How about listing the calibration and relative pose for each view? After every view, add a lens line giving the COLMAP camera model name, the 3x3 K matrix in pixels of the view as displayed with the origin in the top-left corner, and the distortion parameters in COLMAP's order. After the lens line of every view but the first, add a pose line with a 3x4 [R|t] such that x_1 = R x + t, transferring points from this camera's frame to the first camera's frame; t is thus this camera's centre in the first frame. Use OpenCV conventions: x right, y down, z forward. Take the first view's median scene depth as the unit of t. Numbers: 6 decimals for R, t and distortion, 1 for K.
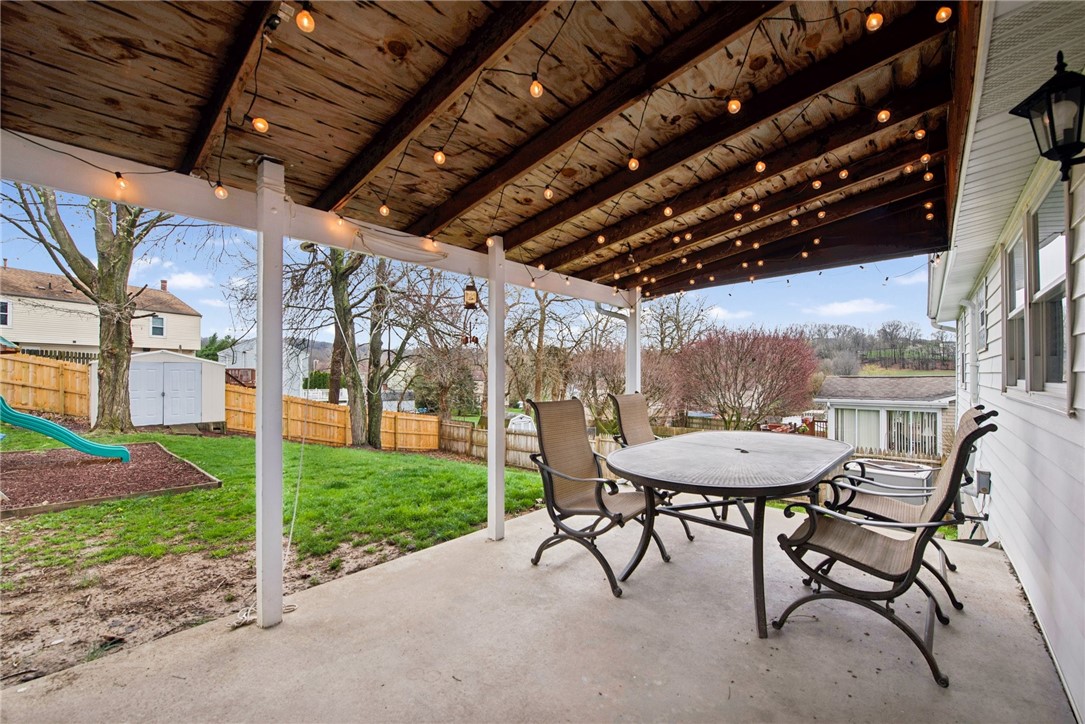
lens RADIAL K [[446.1, 0, 534.4], [0, 446.1, 368.5], [0, 0, 1]] dist [0.002988, -0.001167]
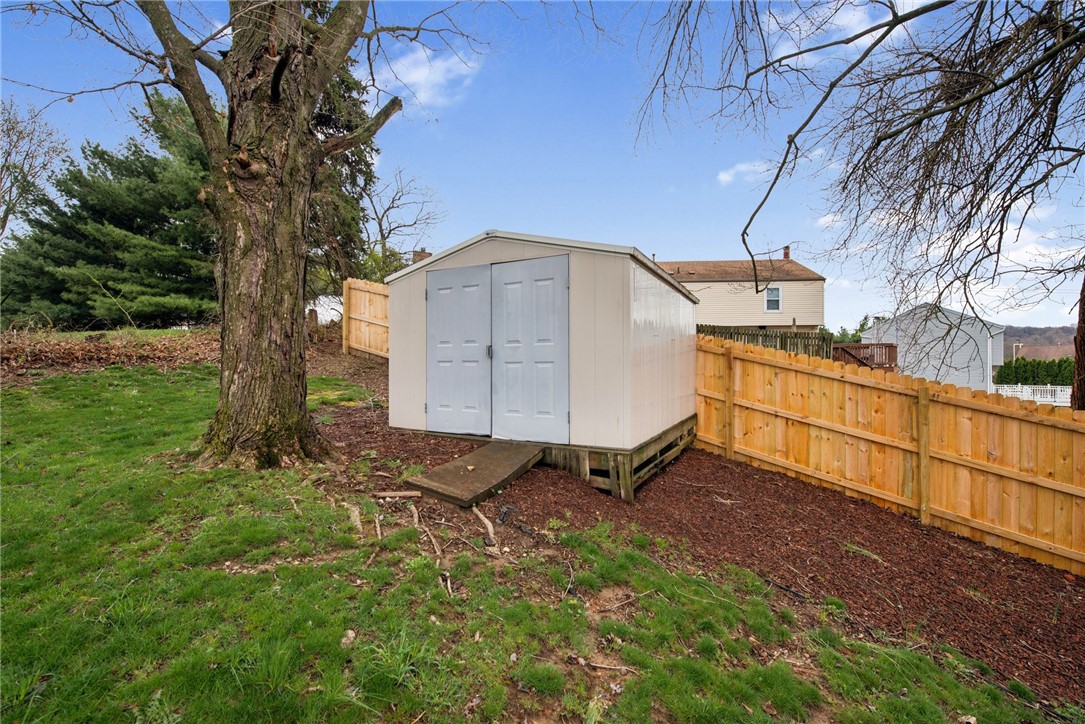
lens RADIAL K [[446.1, 0, 546.2], [0, 446.1, 365.9], [0, 0, 1]] dist [0.002988, -0.001167]
pose [[0.292826, -0.006684, -0.956142, -0.341003], [0.010657, 0.999936, -0.003726, 0.051059], [0.956106, -0.009099, 0.292879, 0.679583]]
